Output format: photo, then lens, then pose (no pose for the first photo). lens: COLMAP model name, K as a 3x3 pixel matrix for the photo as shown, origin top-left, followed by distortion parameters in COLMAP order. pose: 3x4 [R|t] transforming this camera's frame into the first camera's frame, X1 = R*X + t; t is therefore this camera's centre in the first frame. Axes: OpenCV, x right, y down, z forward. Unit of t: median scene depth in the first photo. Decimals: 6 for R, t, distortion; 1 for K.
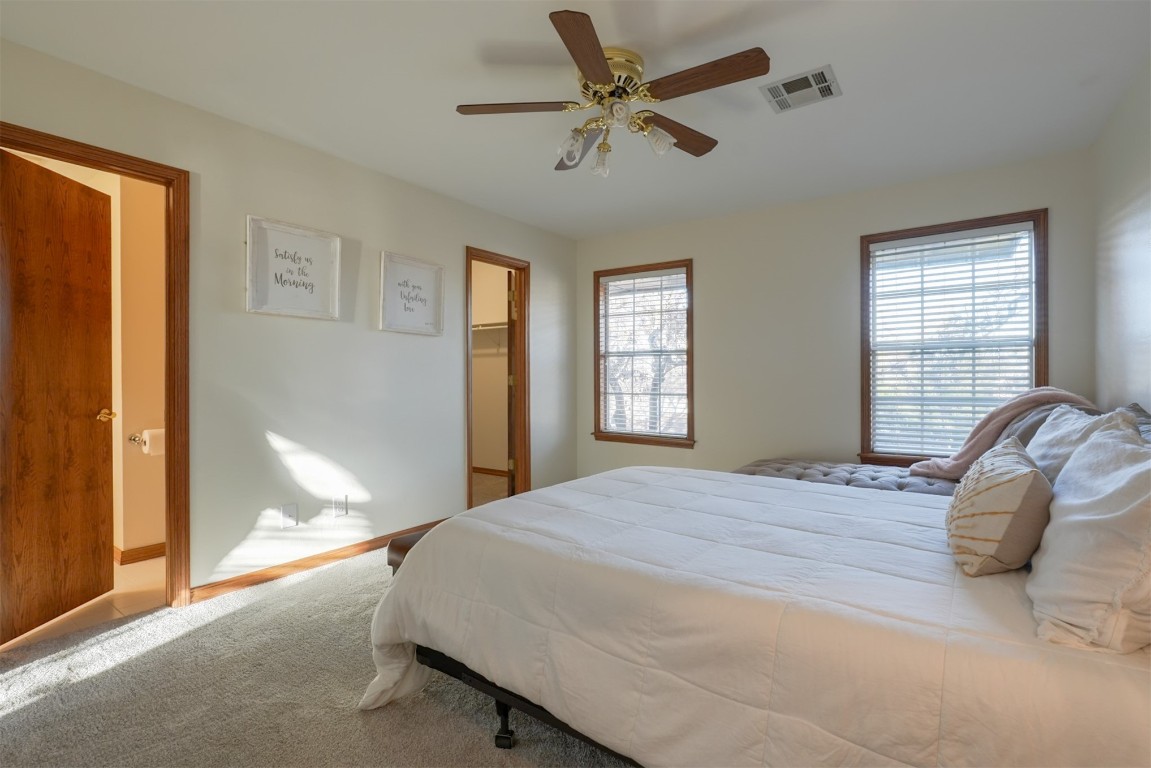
lens RADIAL K [[528.5, 0, 568.3], [0, 528.5, 378.6], [0, 0, 1]] dist [-0.000077, 0.000785]
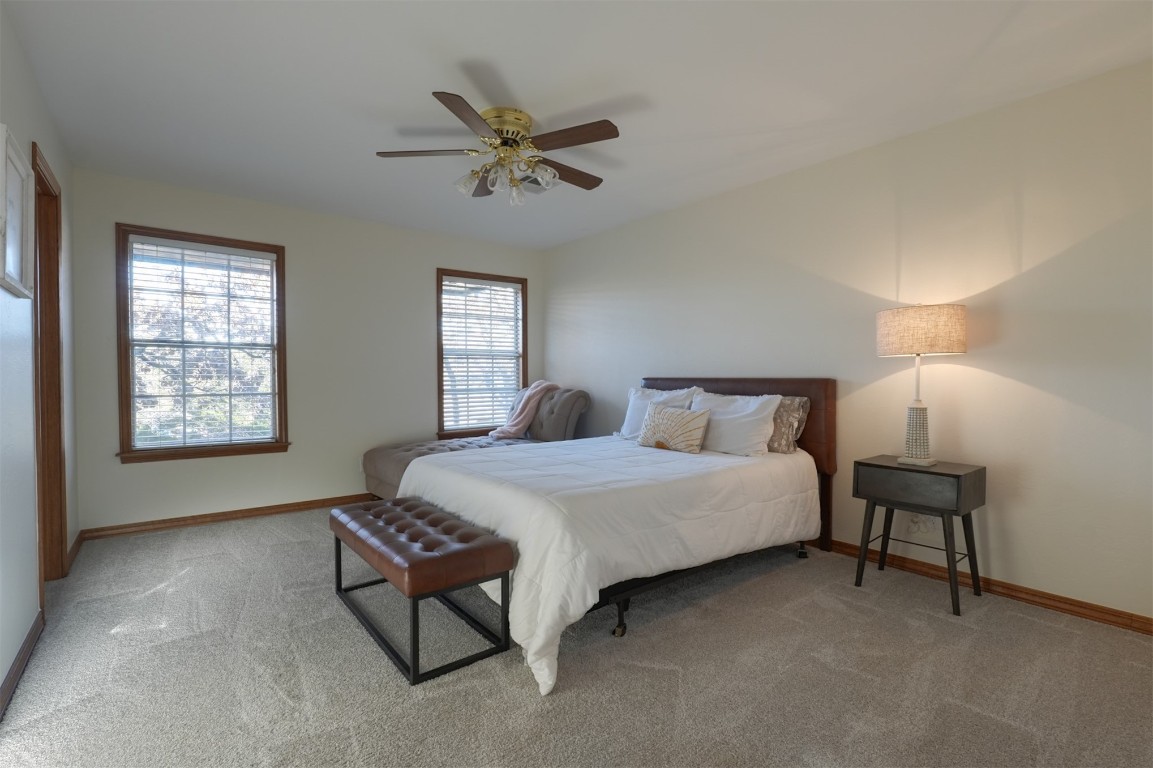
lens RADIAL K [[529.4, 0, 570.6], [0, 529.4, 381.1], [0, 0, 1]] dist [-0.000077, 0.000785]
pose [[0.282360, -0.003573, 0.959302, -0.618428], [0.007291, 0.999972, 0.001579, 0.013501], [-0.959281, 0.006548, 0.282378, 0.309868]]
